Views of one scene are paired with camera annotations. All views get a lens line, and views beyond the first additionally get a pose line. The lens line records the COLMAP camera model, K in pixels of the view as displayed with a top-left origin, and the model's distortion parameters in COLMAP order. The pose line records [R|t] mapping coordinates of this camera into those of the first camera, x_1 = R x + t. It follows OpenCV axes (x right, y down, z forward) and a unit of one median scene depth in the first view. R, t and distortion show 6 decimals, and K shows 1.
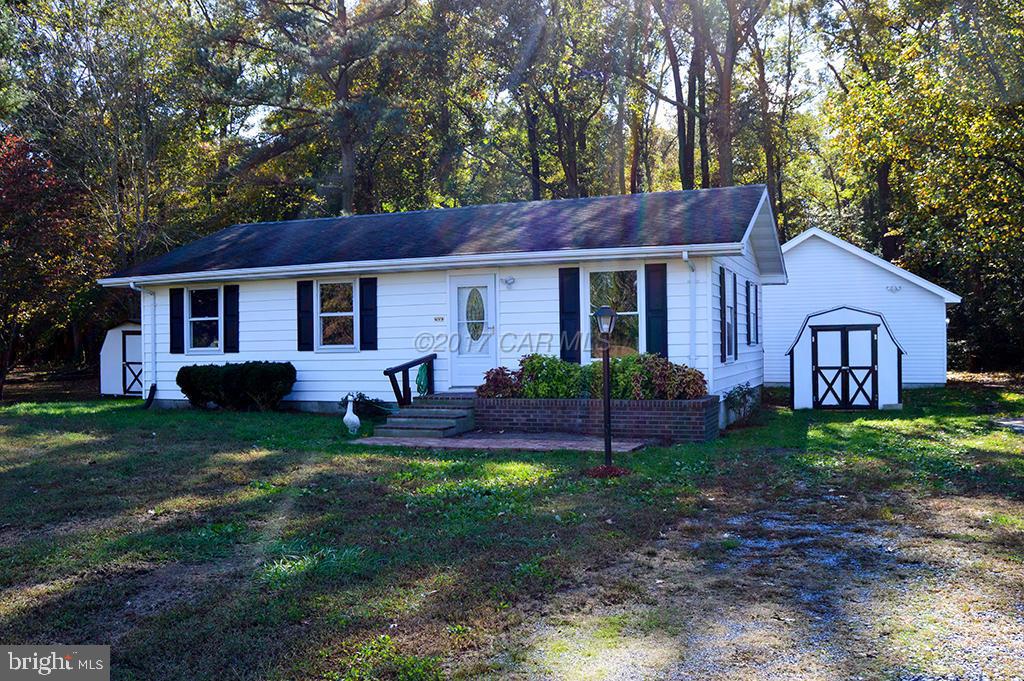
lens RADIAL K [[903.2, 0, 511.0], [0, 903.2, 338.2], [0, 0, 1]] dist [-0.069389, 0.000830]
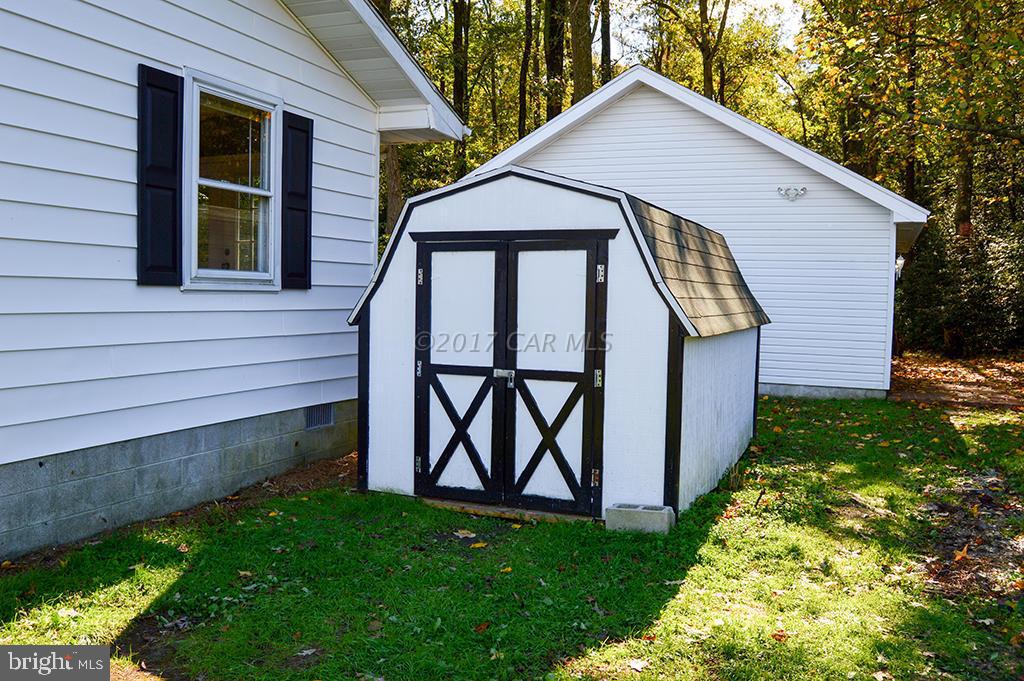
lens RADIAL K [[856.1, 0, 511.7], [0, 856.1, 342.6], [0, 0, 1]] dist [-0.063066, -0.003605]
pose [[0.999397, 0.033954, -0.007327, 0.379588], [-0.033470, 0.997735, 0.058344, 0.005842], [0.009291, -0.058064, 0.998270, 0.713413]]
